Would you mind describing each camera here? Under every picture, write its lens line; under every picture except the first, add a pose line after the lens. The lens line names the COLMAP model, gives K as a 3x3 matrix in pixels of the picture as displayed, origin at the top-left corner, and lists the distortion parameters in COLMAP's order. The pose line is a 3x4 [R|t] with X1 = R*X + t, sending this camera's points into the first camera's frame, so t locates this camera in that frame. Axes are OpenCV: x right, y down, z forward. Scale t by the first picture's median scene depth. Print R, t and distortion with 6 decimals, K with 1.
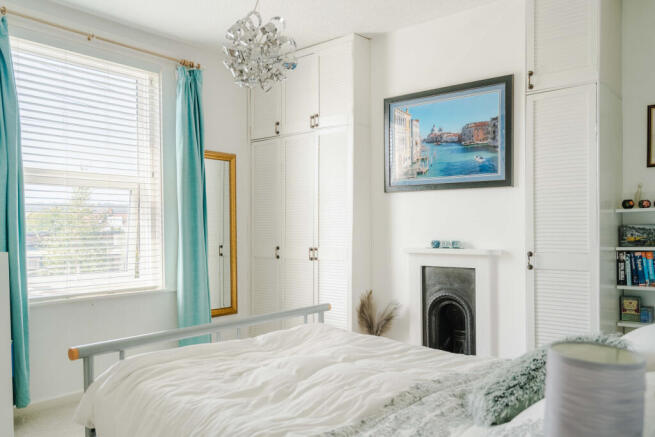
lens RADIAL K [[483.8, 0, 328.5], [0, 483.8, 235.5], [0, 0, 1]] dist [0.005121, 0.003032]
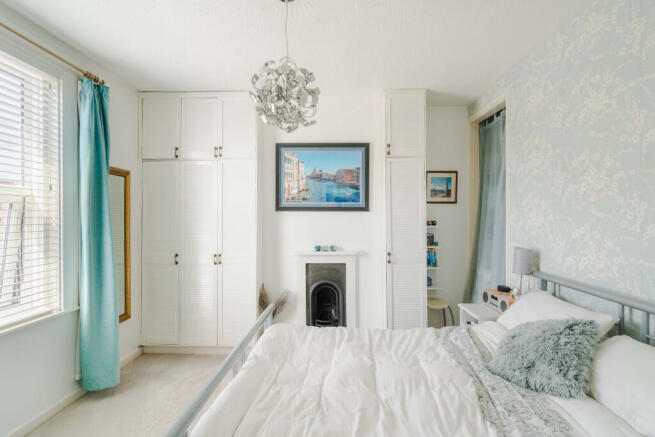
lens RADIAL K [[298.4, 0, 327.5], [0, 298.4, 218.5], [0, 0, 1]] dist [0.000148, 0.001835]
pose [[0.801415, 0.002176, 0.598105, -0.287075], [0.012763, 0.999703, -0.020738, -0.051006], [-0.597973, 0.024253, 0.801149, 0.246339]]
